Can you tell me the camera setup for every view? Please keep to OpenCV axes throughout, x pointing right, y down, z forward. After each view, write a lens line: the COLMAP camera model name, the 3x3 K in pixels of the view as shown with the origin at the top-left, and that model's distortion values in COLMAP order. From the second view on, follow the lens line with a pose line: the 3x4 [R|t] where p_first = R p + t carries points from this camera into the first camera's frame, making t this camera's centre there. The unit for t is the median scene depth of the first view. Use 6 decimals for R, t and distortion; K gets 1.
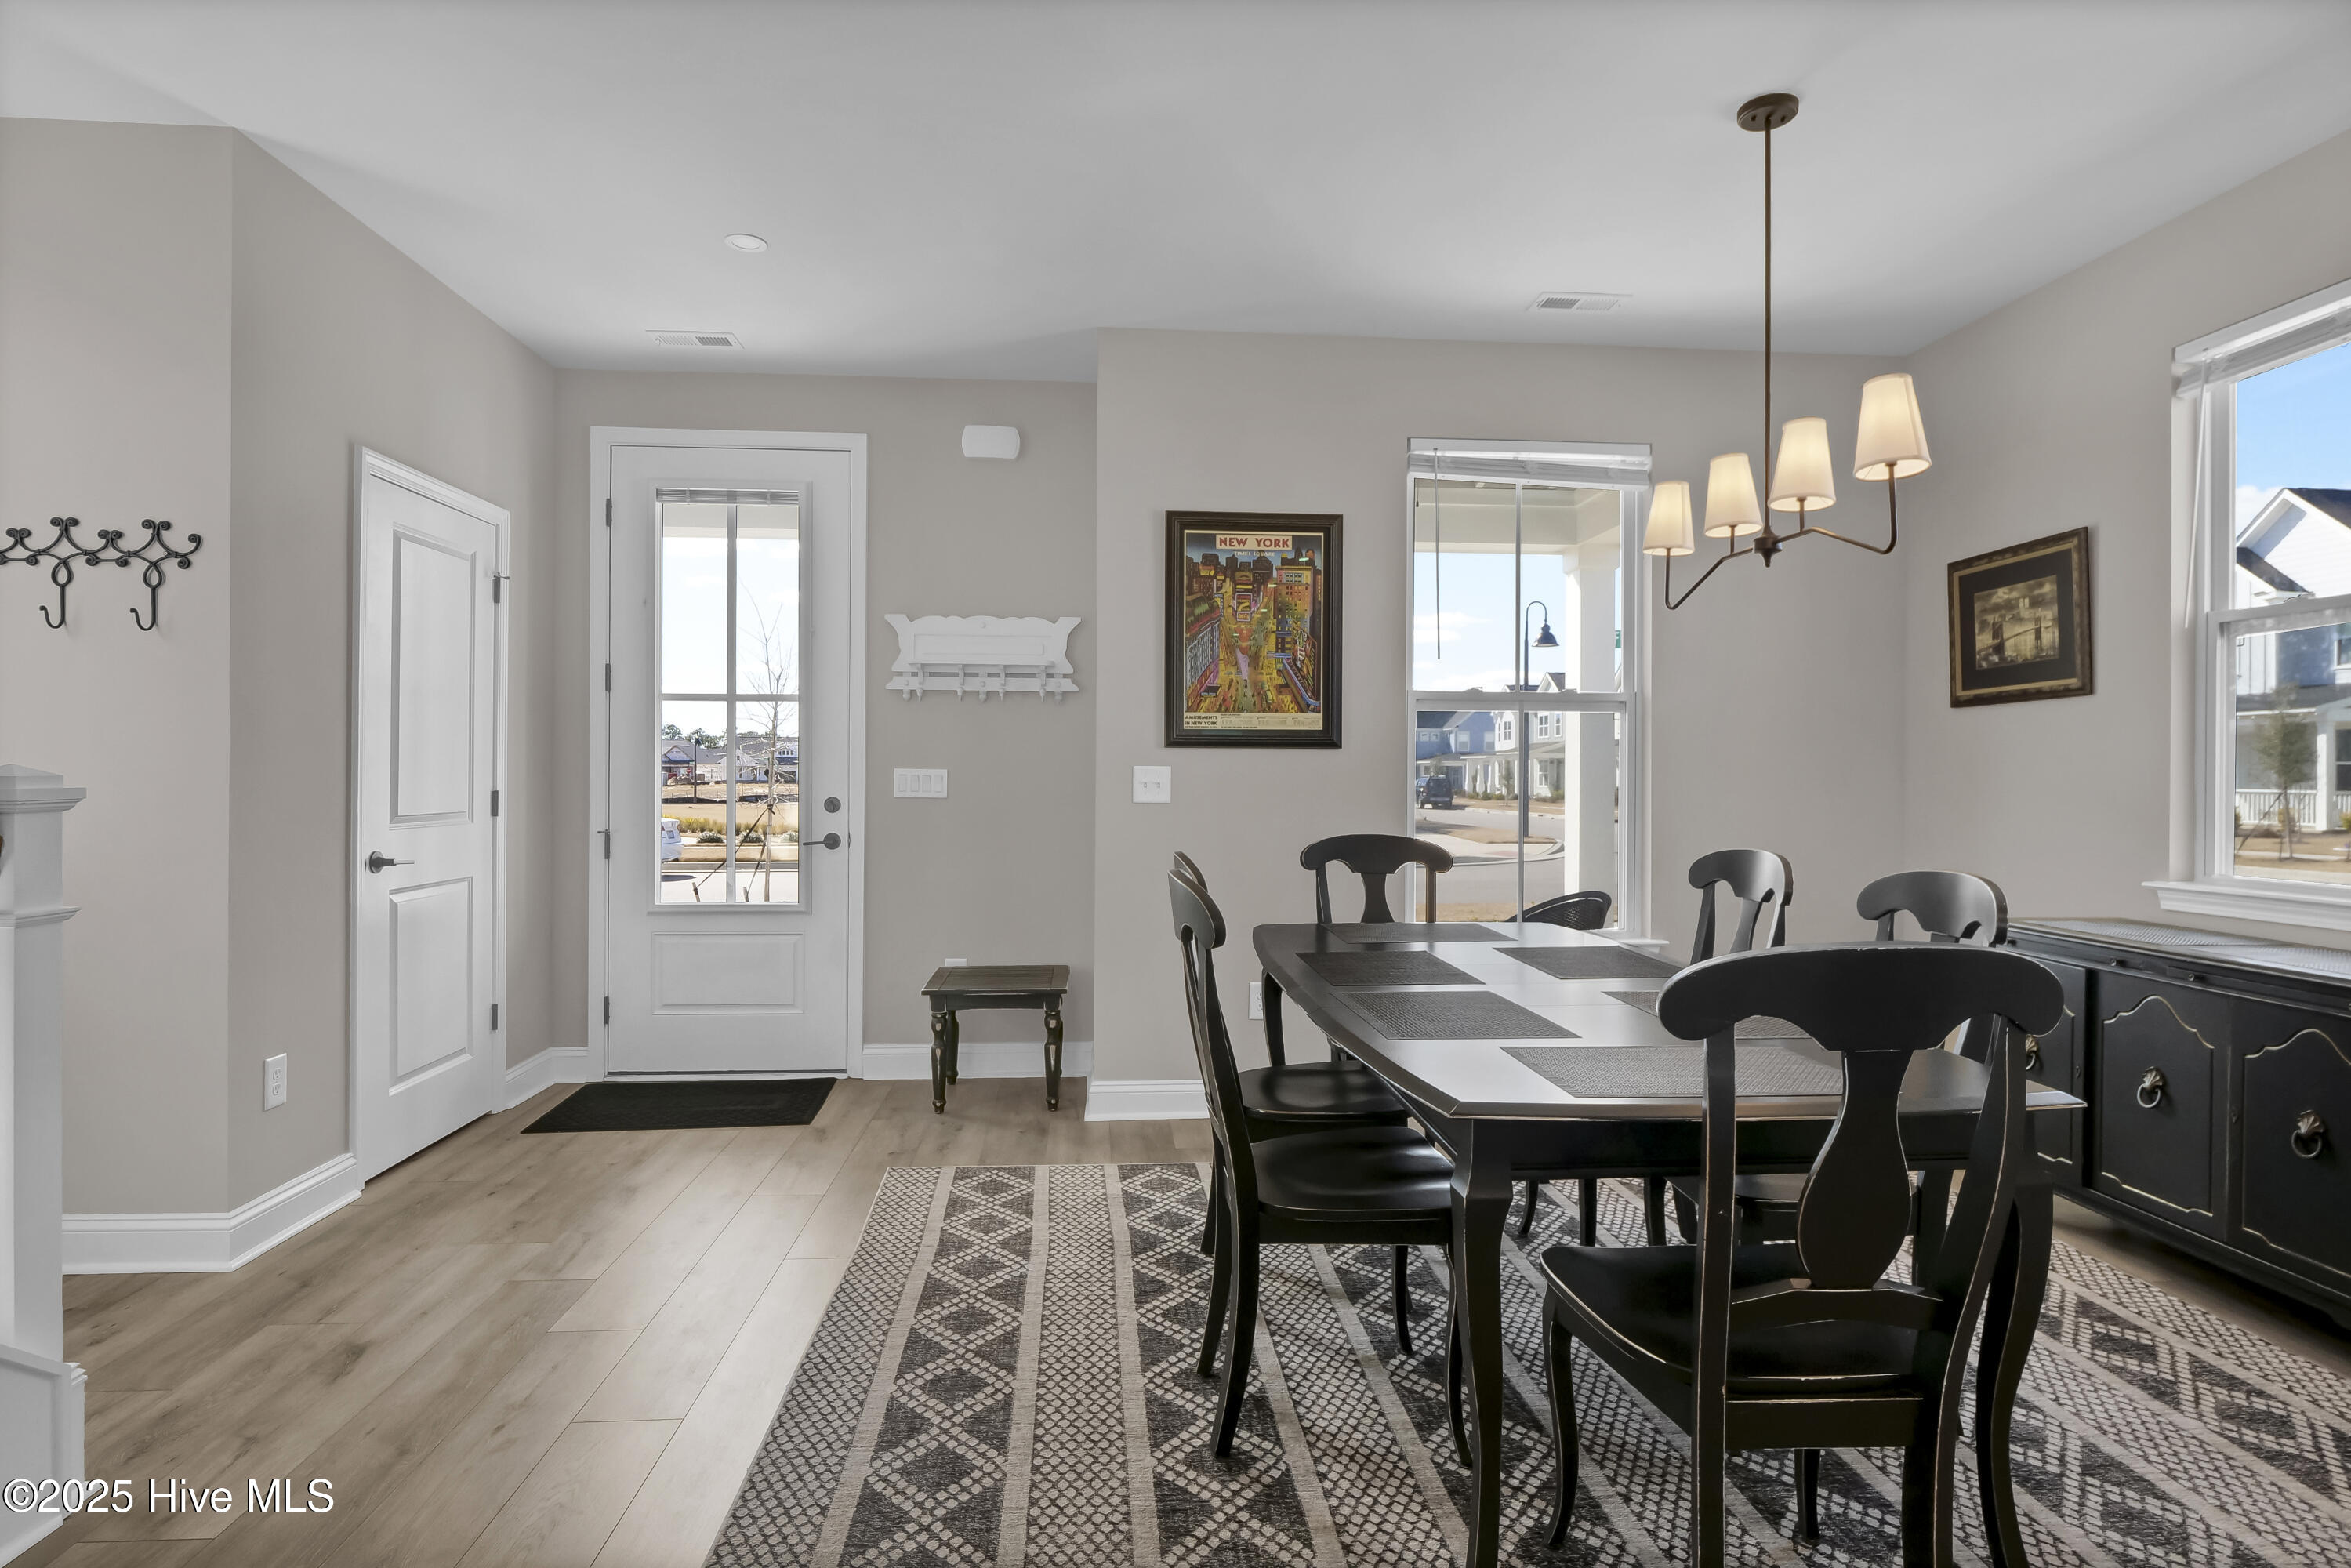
lens RADIAL K [[1234.4, 0, 1176.6], [0, 1234.4, 776.8], [0, 0, 1]] dist [-0.011680, 0.001316]
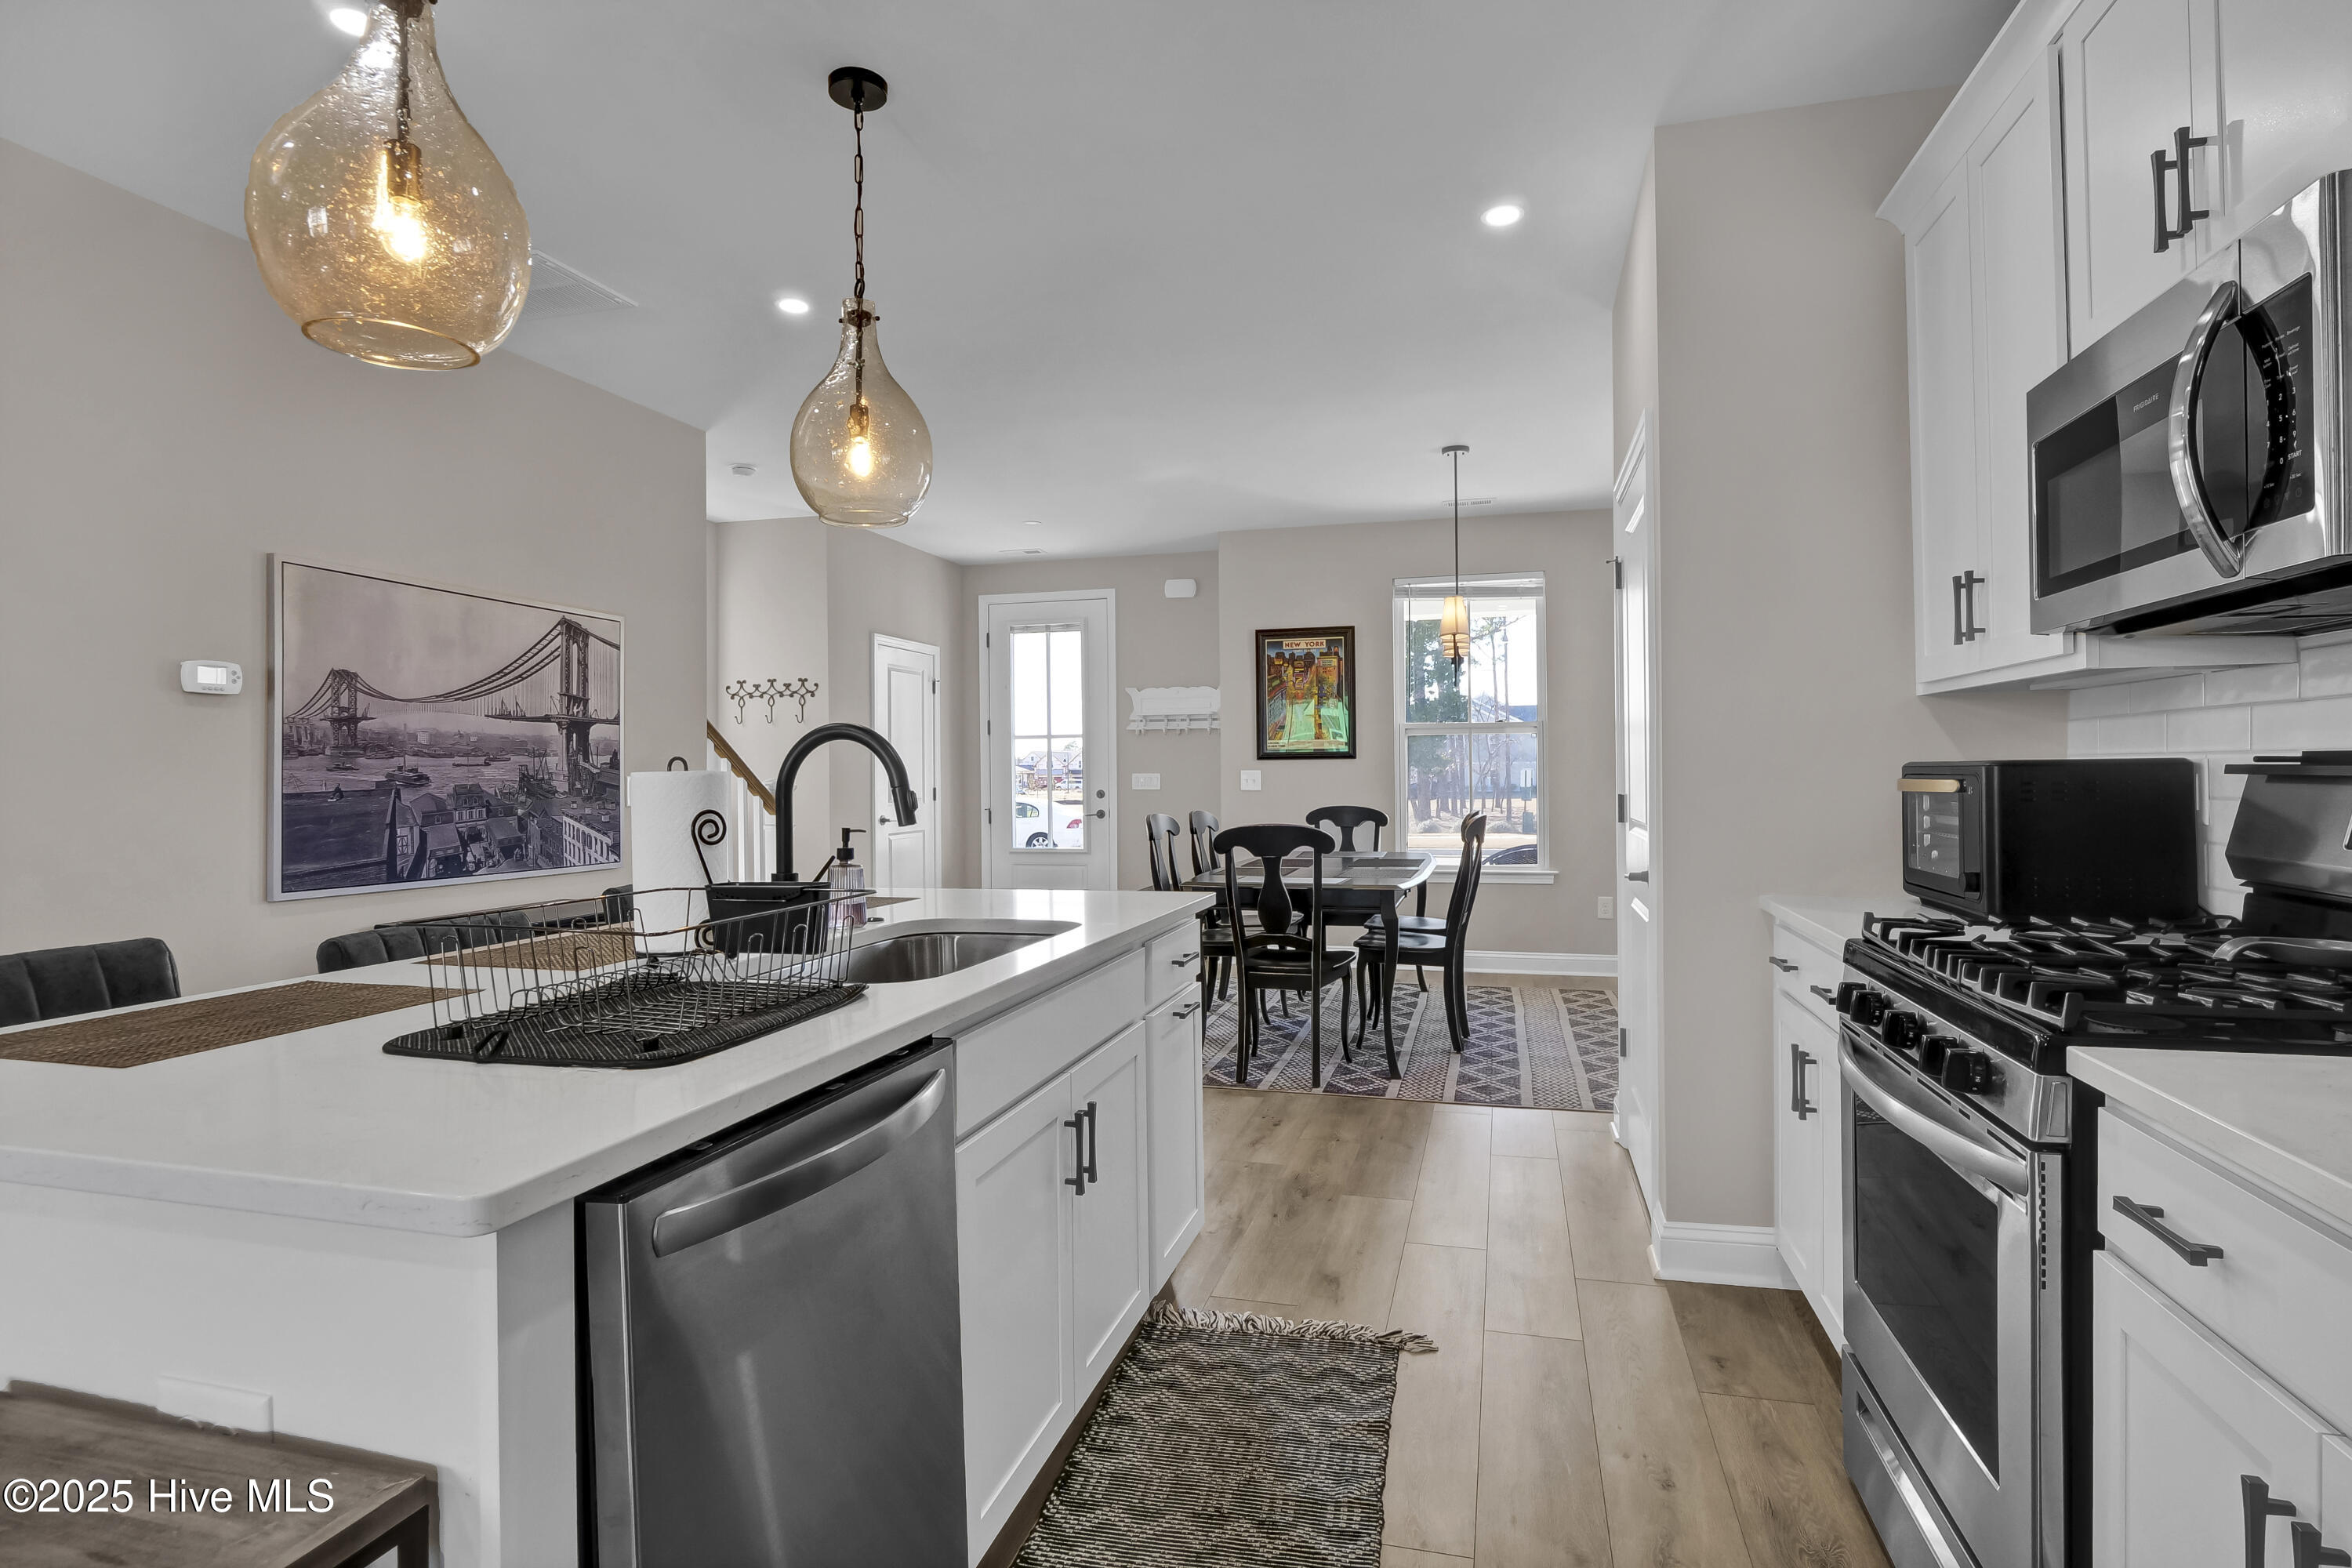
lens RADIAL K [[1175.0, 0, 1164.4], [0, 1175.0, 779.5], [0, 0, 1]] dist [0.000706, -0.007446]
pose [[0.940081, -0.012725, -0.340713, 0.452142], [0.013415, 0.999910, -0.000332, 0.003817], [0.340687, -0.004259, 0.940167, -0.674315]]
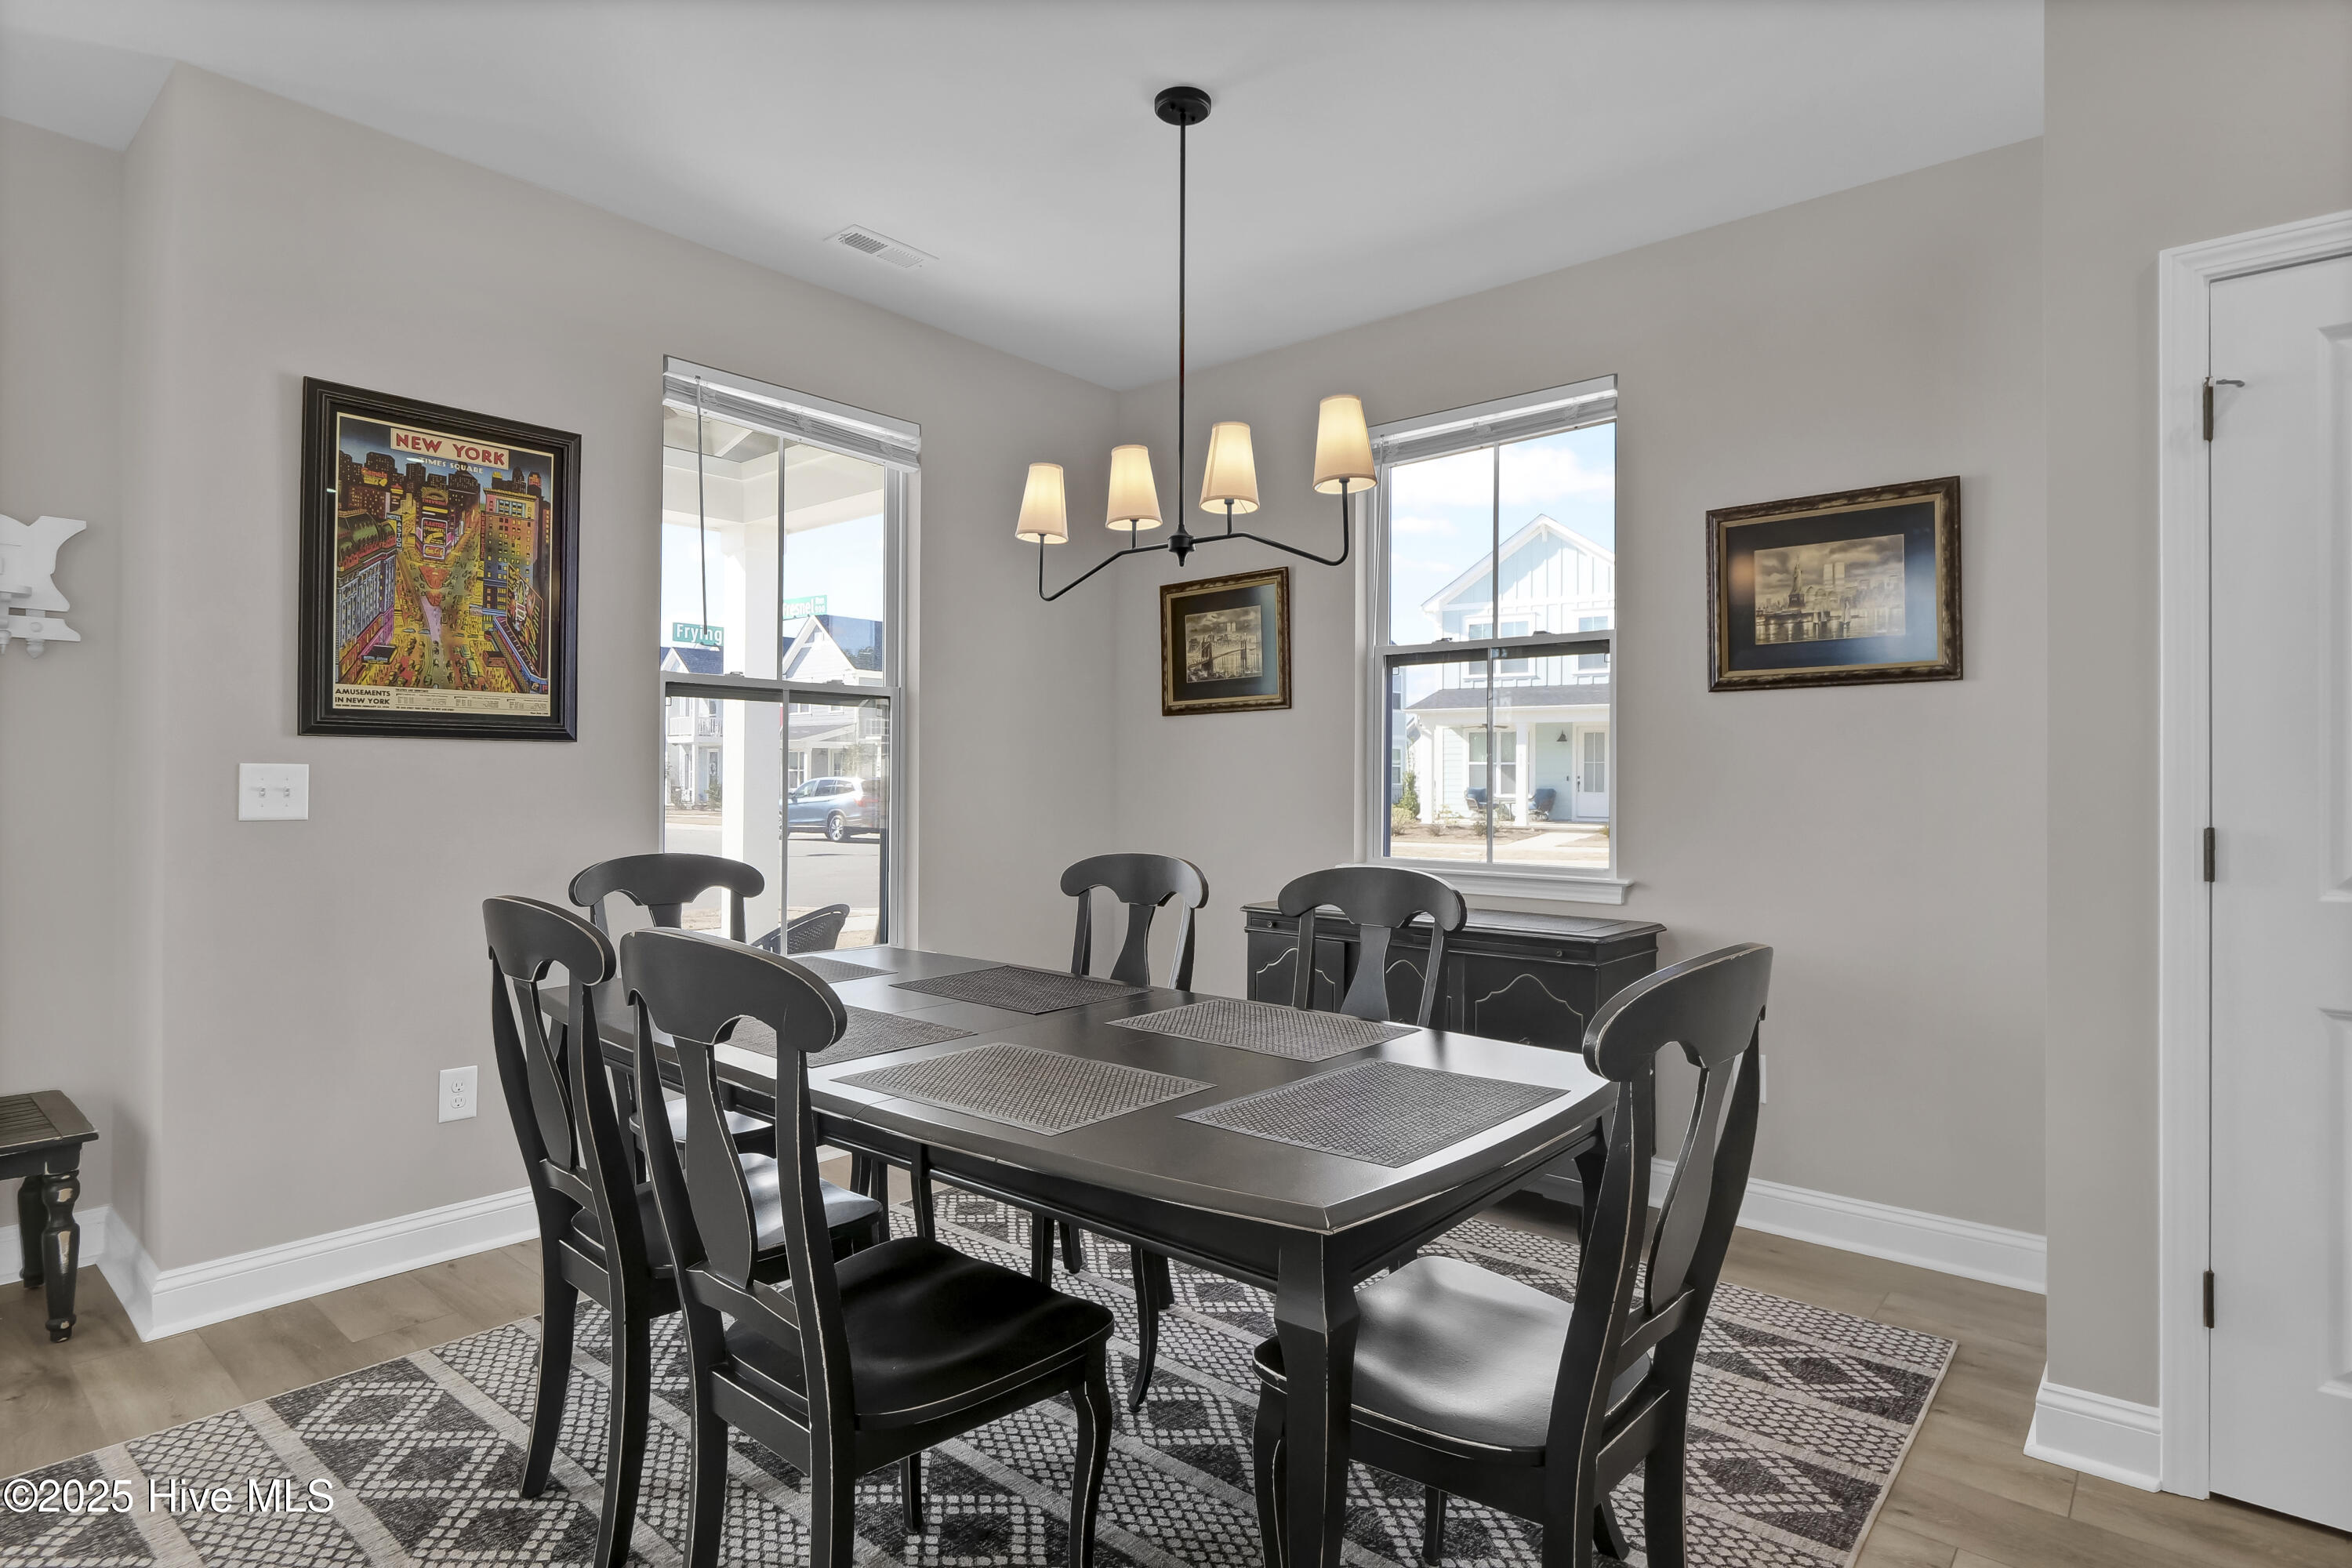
lens RADIAL K [[1234.8, 0, 1183.4], [0, 1234.8, 768.5], [0, 0, 1]] dist [-0.011680, 0.001316]
pose [[0.700322, 0.005127, 0.713809, -0.147093], [0.000593, 0.999970, -0.007764, -0.000565], [-0.713827, 0.005861, 0.700297, 0.204686]]
